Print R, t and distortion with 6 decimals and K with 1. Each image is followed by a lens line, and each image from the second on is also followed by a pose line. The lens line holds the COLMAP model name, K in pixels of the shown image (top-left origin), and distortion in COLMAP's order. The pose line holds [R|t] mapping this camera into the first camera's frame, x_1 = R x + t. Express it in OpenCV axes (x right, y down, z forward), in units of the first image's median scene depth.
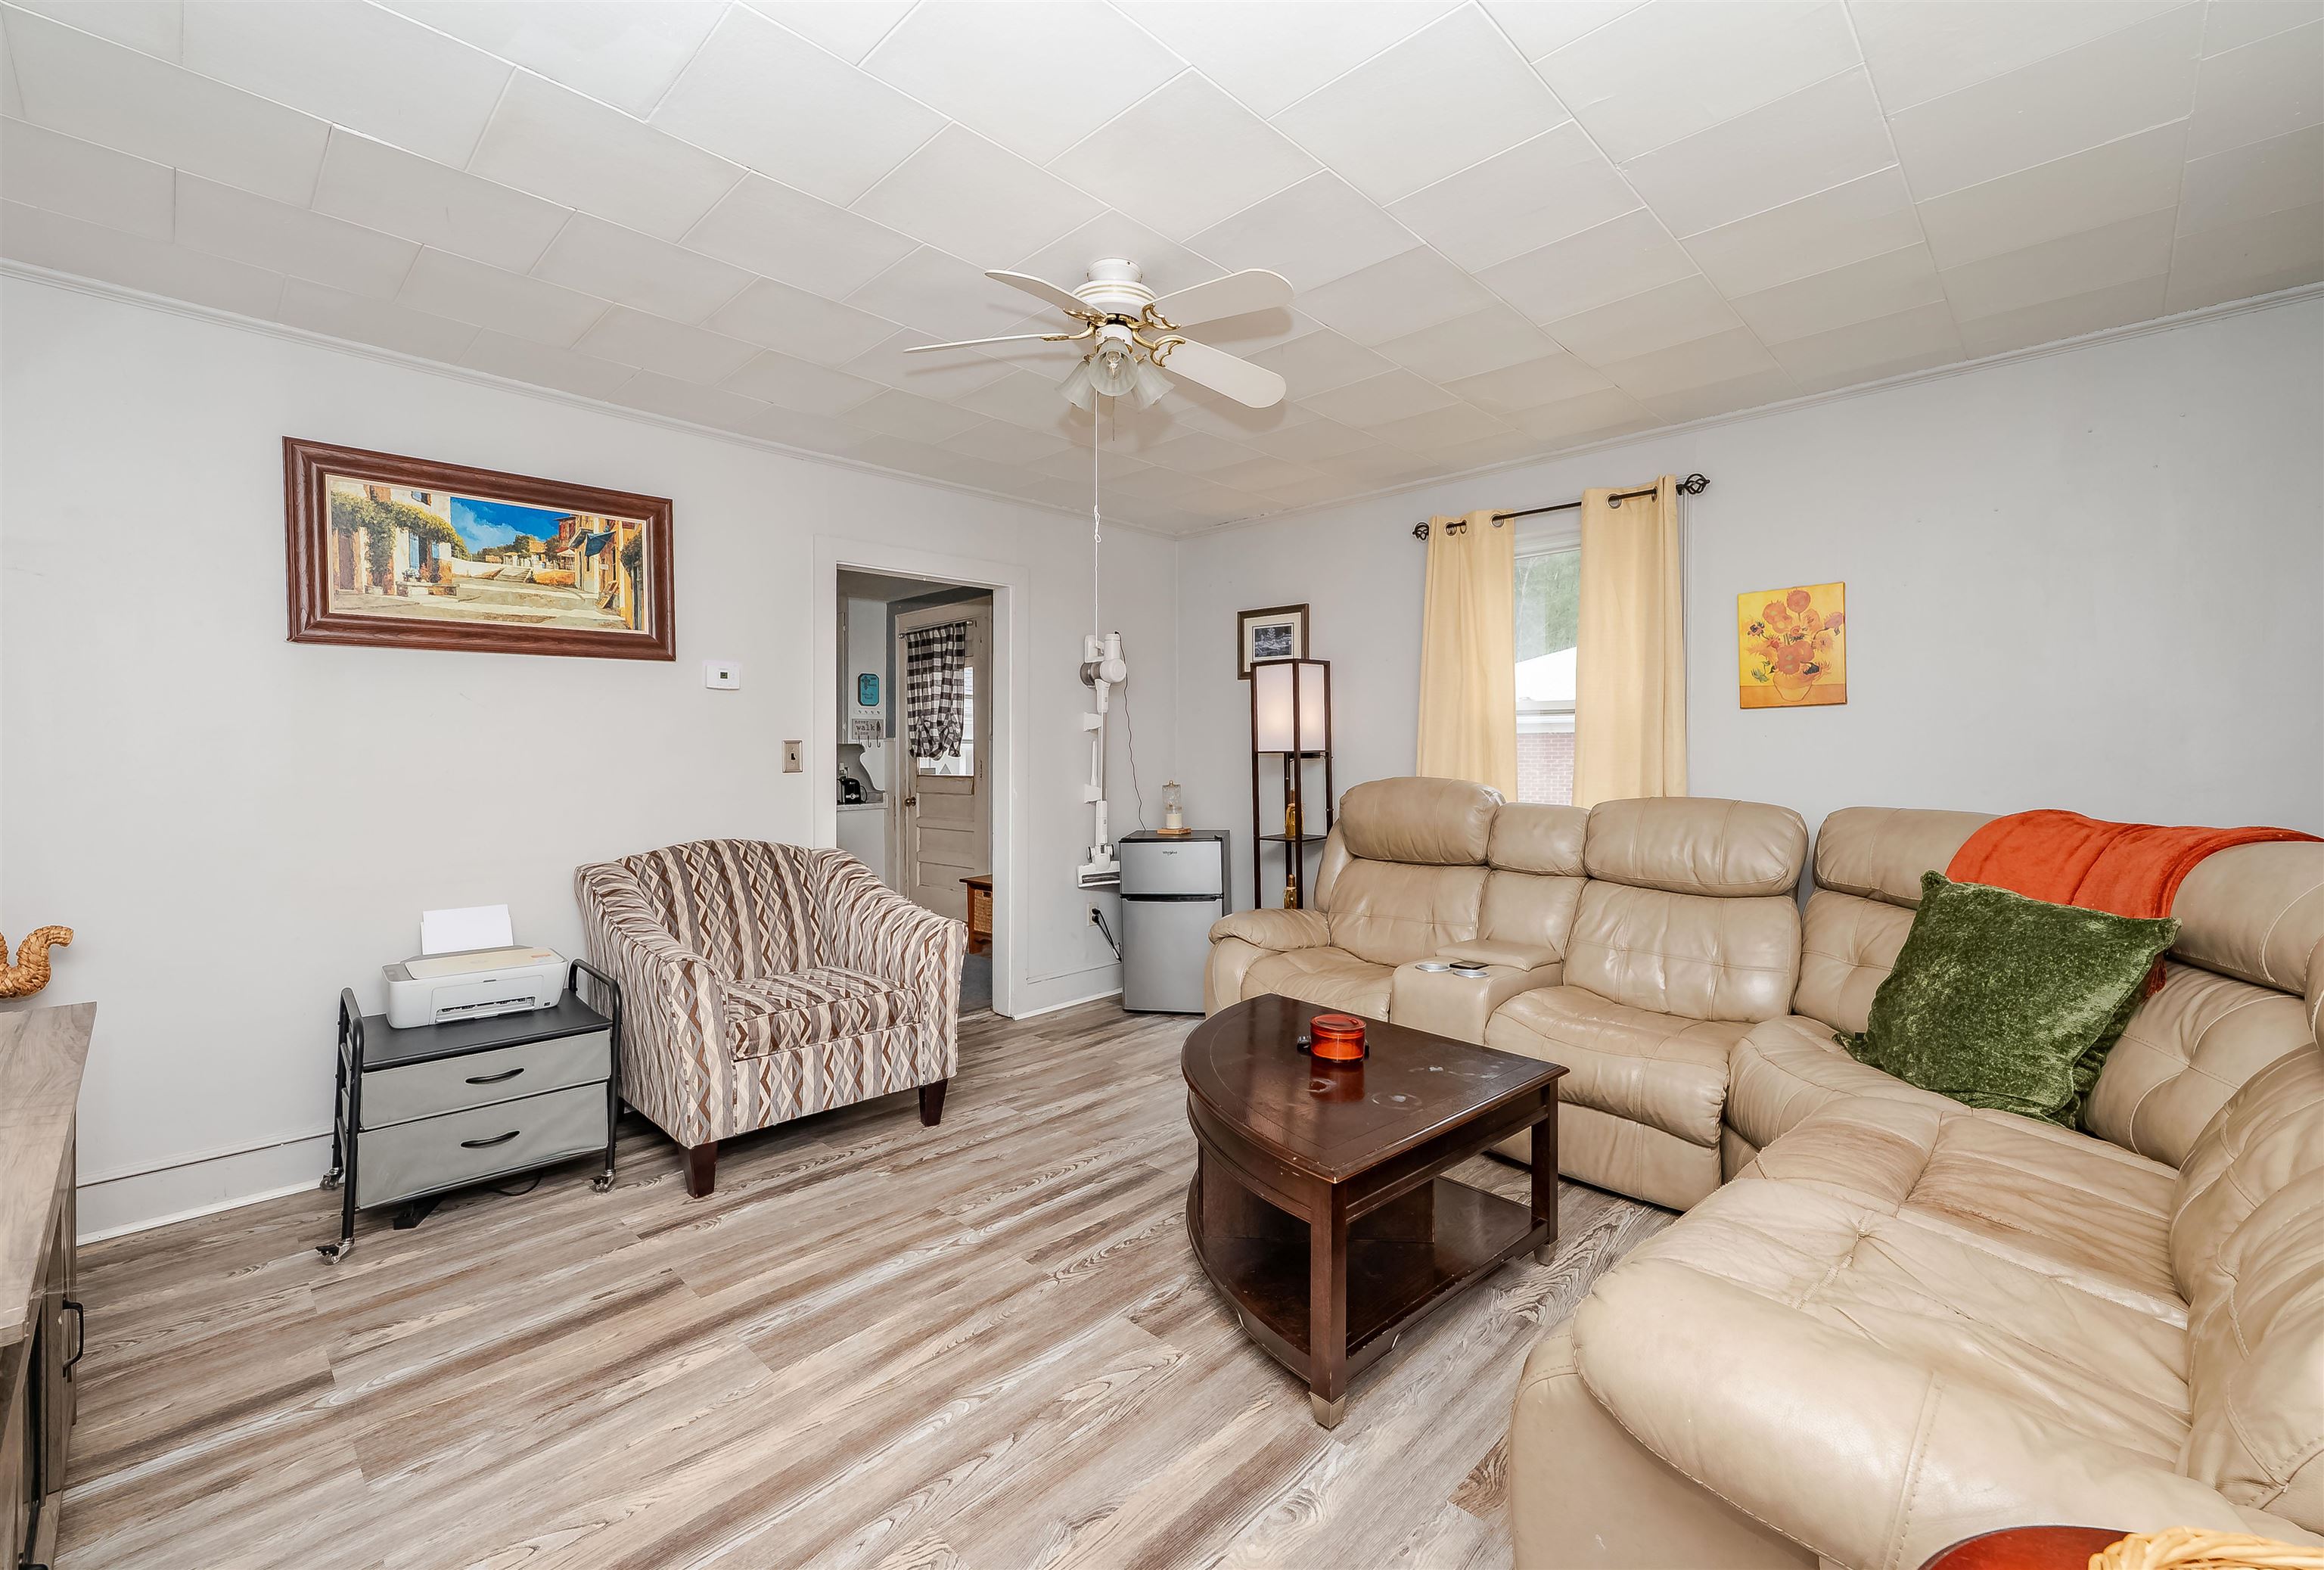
lens RADIAL K [[958.1, 0, 1158.1], [0, 958.1, 766.8], [0, 0, 1]] dist [-0.014119, -0.000059]
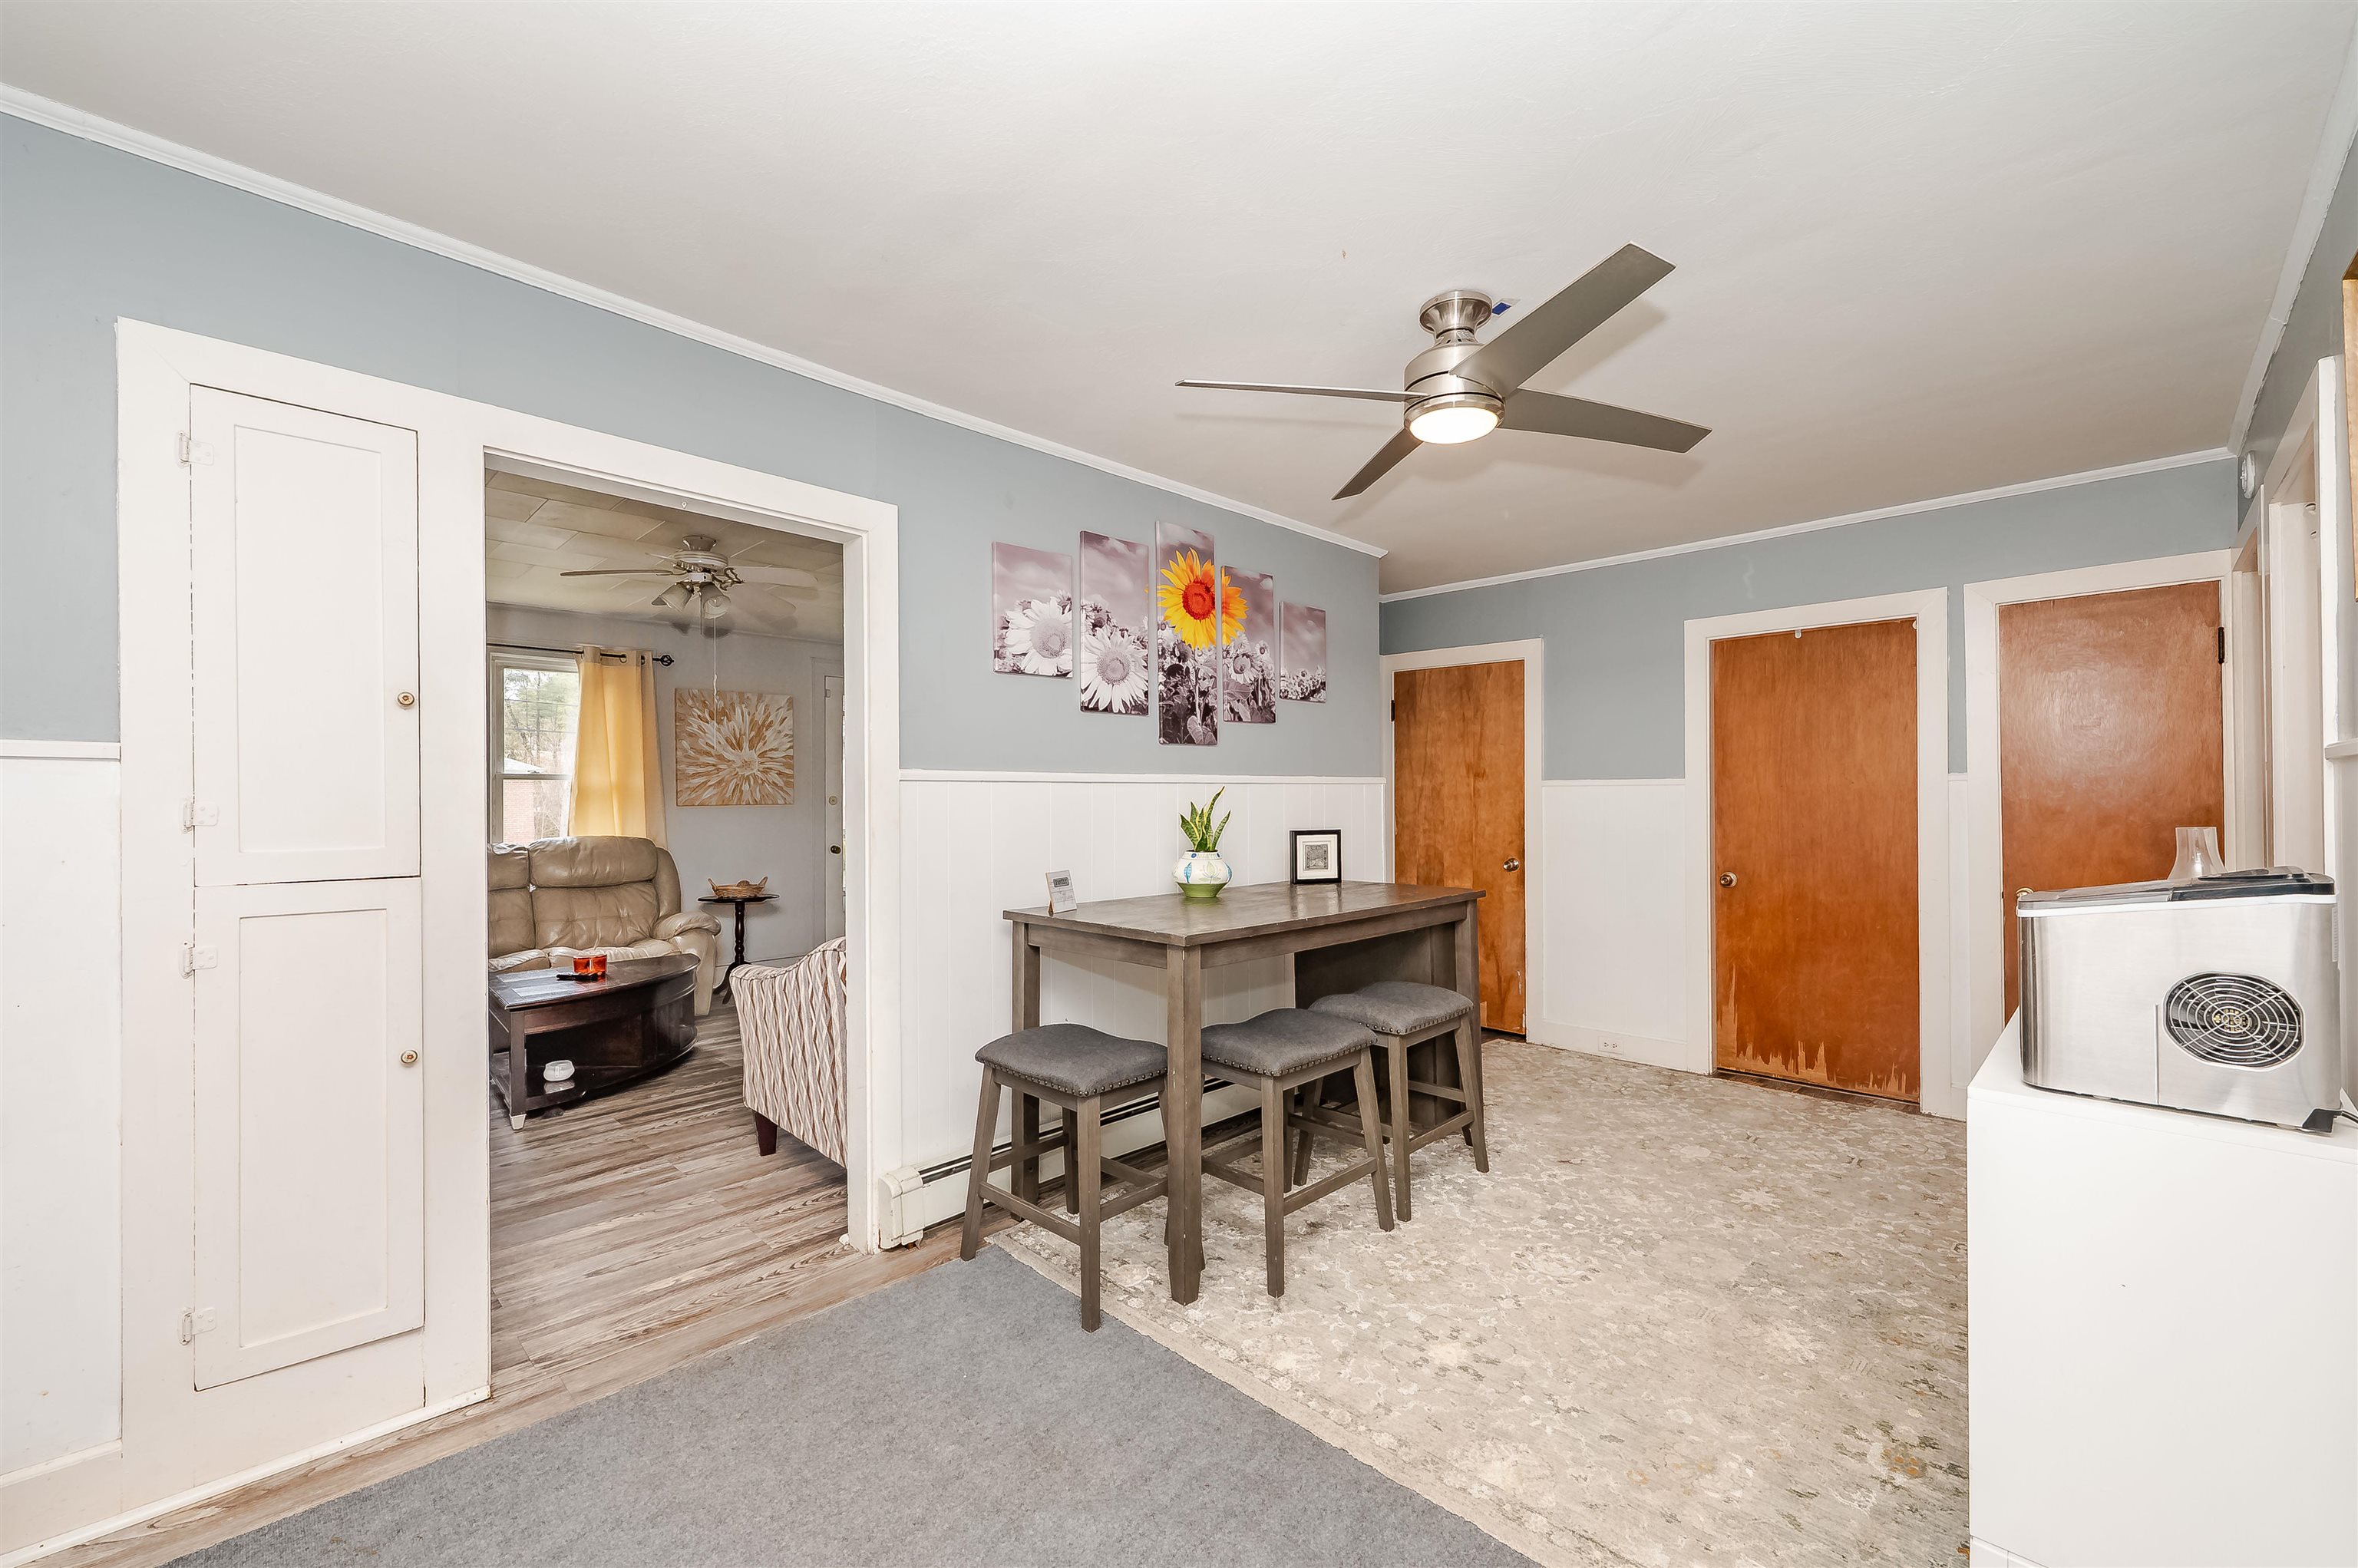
lens RADIAL K [[946.8, 0, 1174.7], [0, 946.8, 795.3], [0, 0, 1]] dist [-0.000202, -0.000161]
pose [[-0.999798, 0.005476, 0.019353, -0.896763], [0.005501, 0.999984, 0.001216, -0.040071], [-0.019346, 0.001322, -0.999812, 2.560008]]
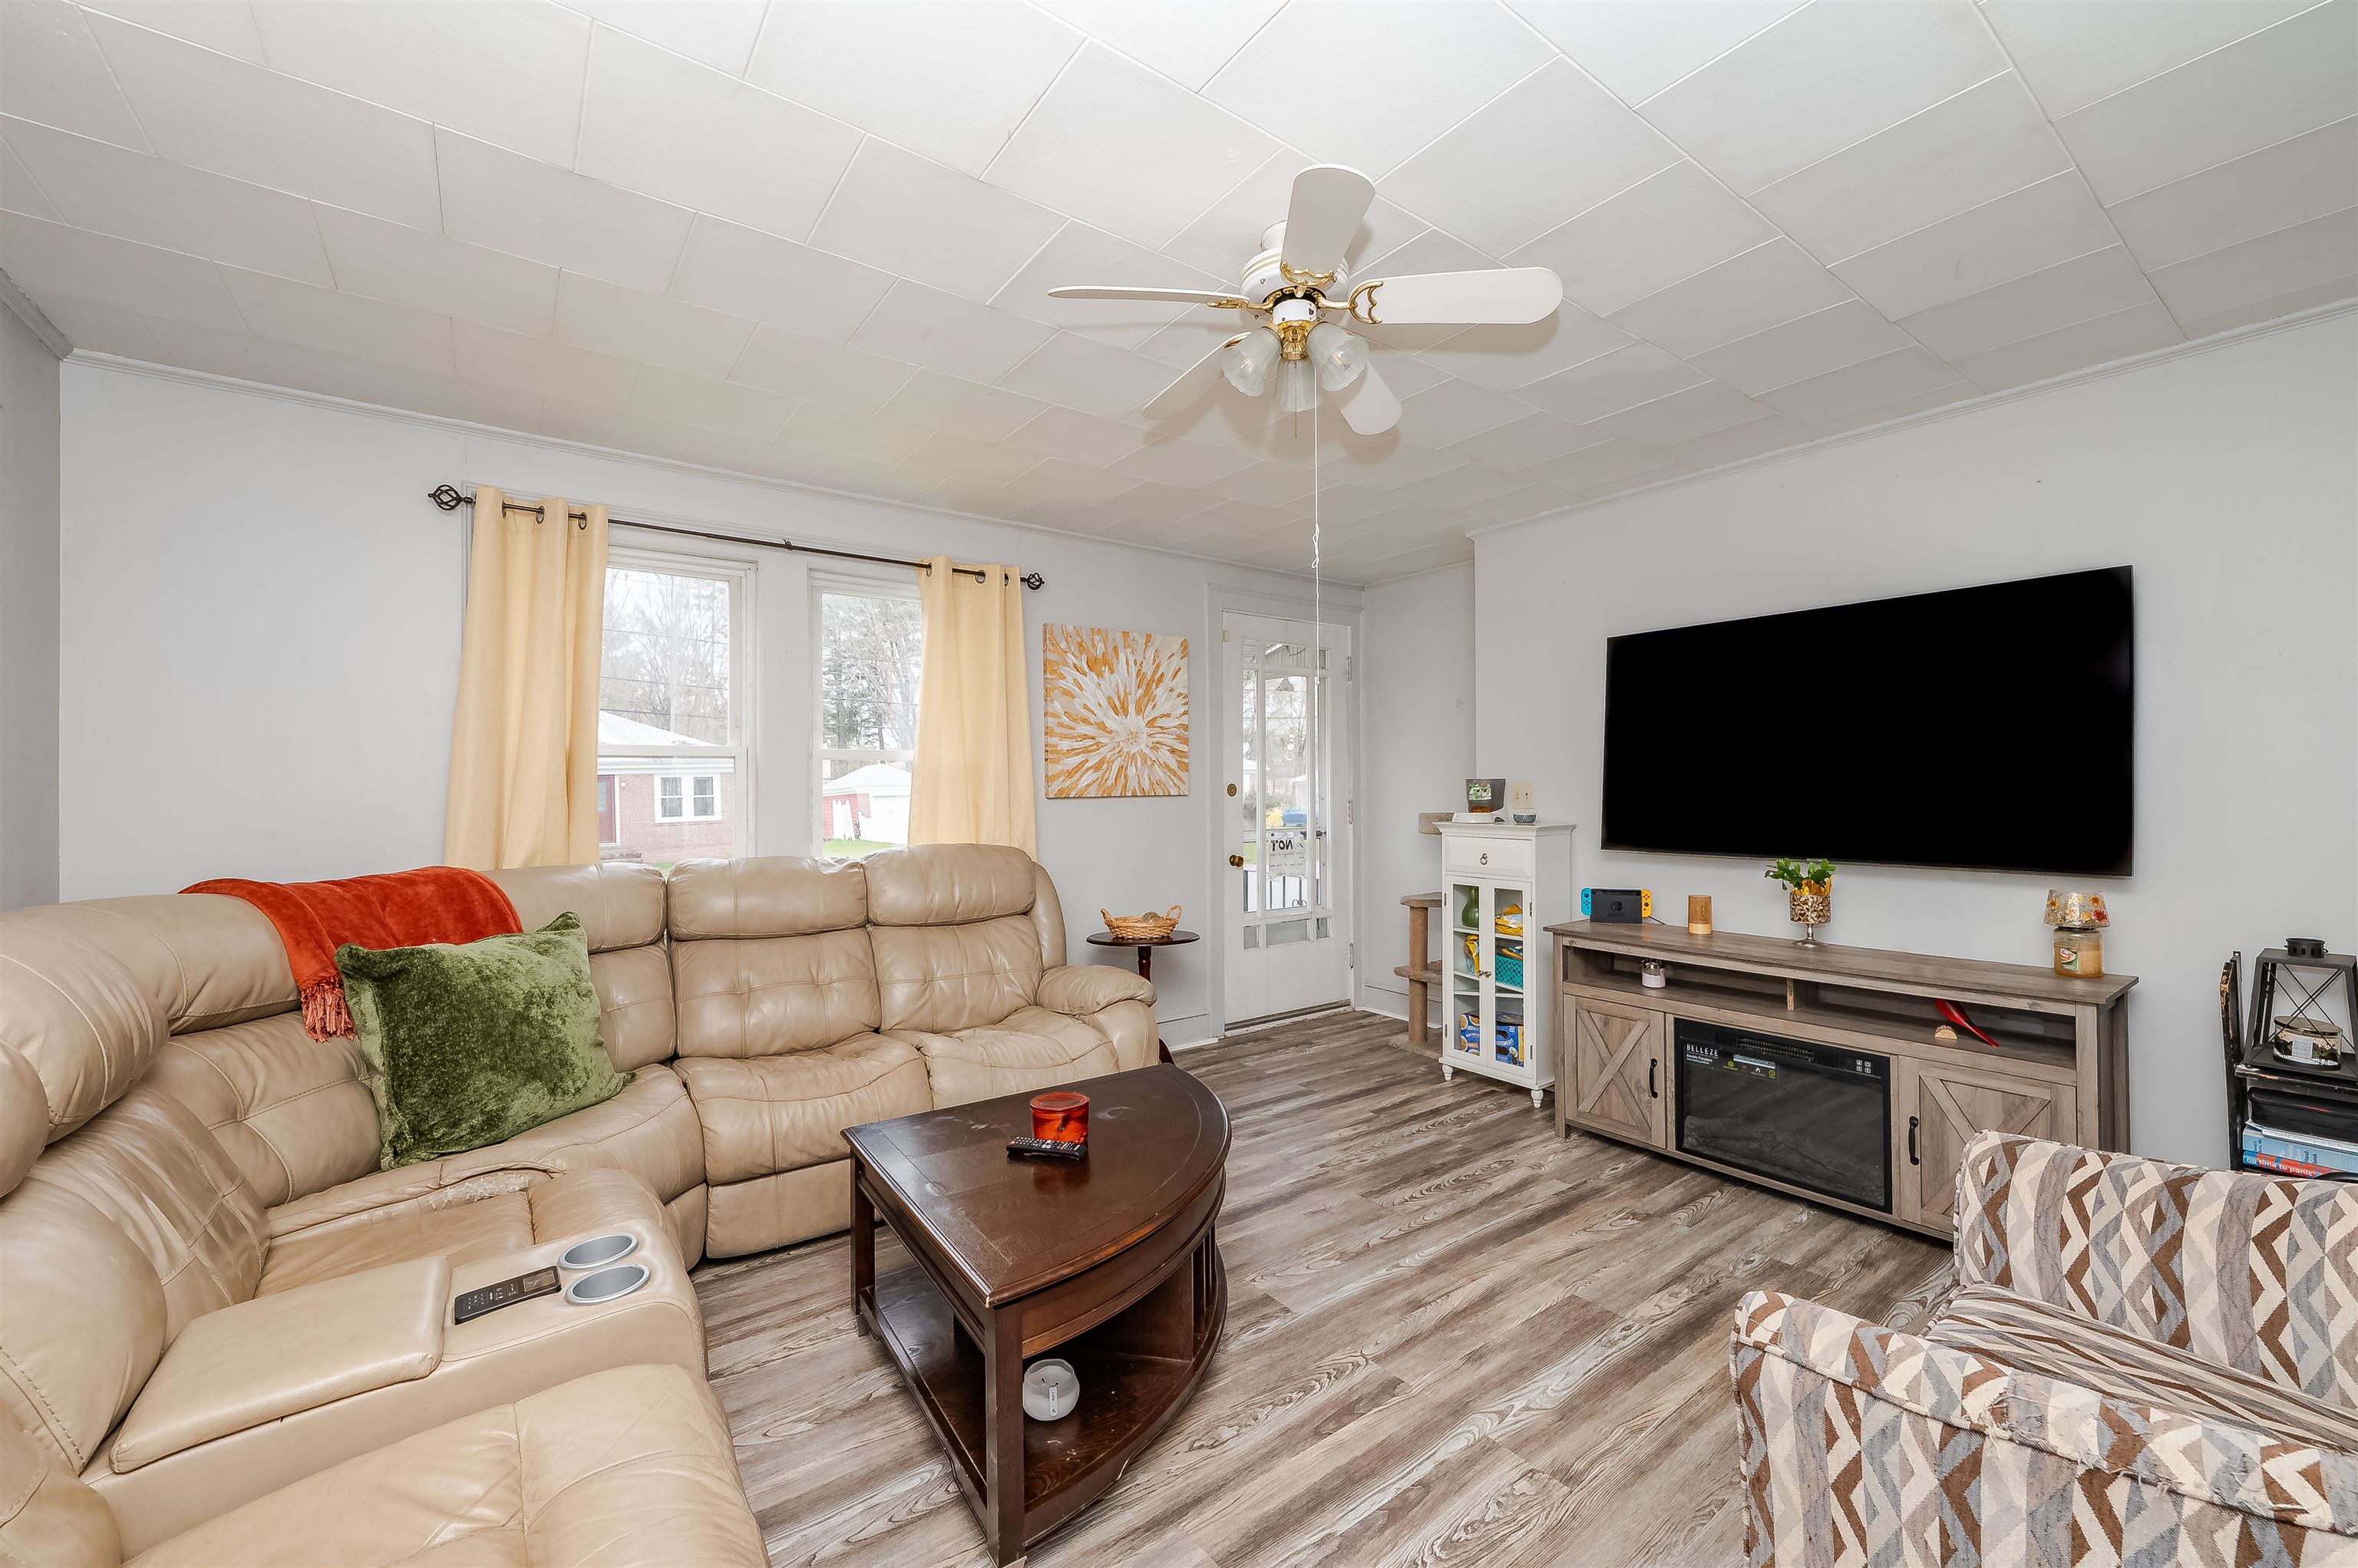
lens RADIAL K [[932.7, 0, 1166.5], [0, 932.7, 779.5], [0, 0, 1]] dist [-0.000115, 0.000108]
pose [[-0.981402, 0.007207, 0.191826, -0.082115], [0.006127, 0.999962, -0.006220, -0.037420], [-0.191864, -0.004929, -0.981409, 1.700134]]
